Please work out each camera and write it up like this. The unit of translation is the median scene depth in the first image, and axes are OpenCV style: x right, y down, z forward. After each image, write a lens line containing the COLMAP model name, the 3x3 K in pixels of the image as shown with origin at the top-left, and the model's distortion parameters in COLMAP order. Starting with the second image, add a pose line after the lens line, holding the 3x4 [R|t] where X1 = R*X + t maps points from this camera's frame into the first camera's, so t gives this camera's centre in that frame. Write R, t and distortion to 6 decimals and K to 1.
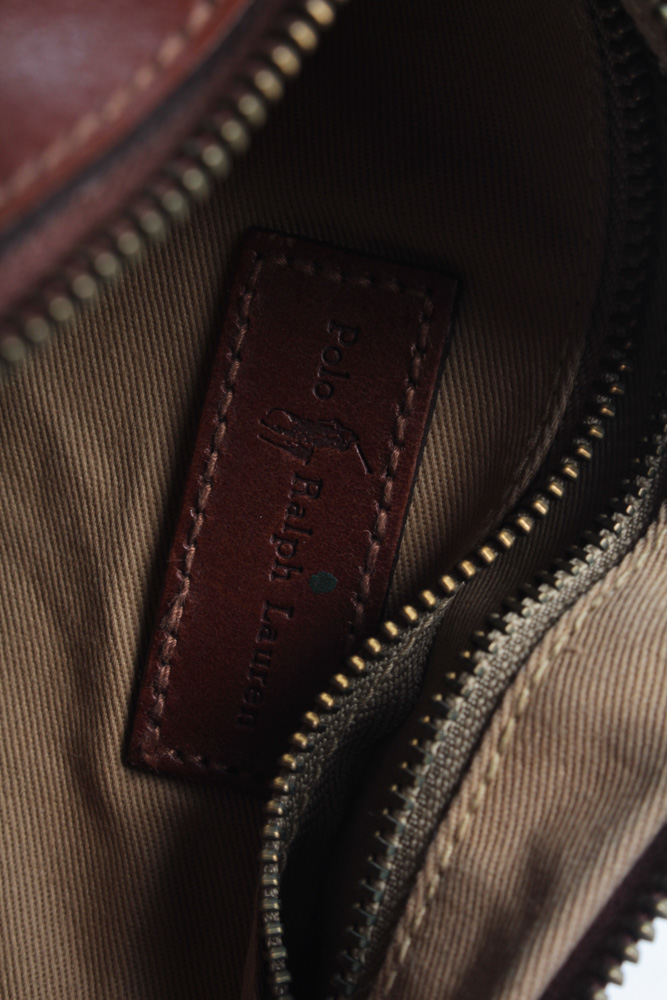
lens RADIAL K [[2412.6, 0, 292.0], [0, 2412.6, 477.1], [0, 0, 1]] dist [0.027698, -0.466619]
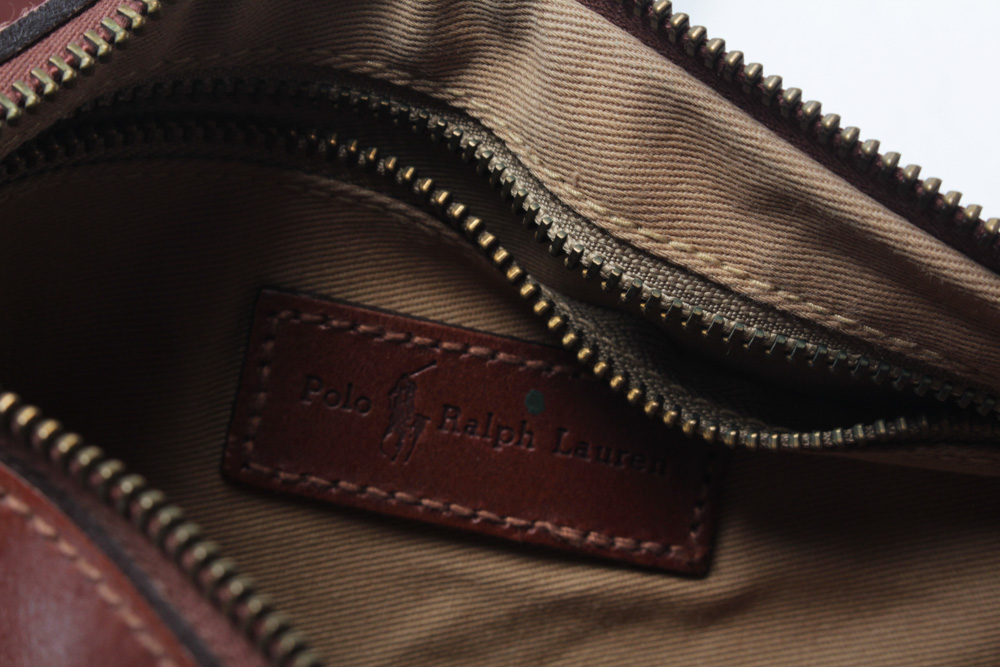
lens RADIAL K [[2412.6, 0, 500.0], [0, 2412.6, 333.5], [0, 0, 1]] dist [0.027698, -0.466619]
pose [[-0.025565, -0.998304, 0.052295, -0.015139], [0.999612, -0.026108, -0.009727, 0.043446], [0.011075, 0.052026, 0.998584, -0.136632]]
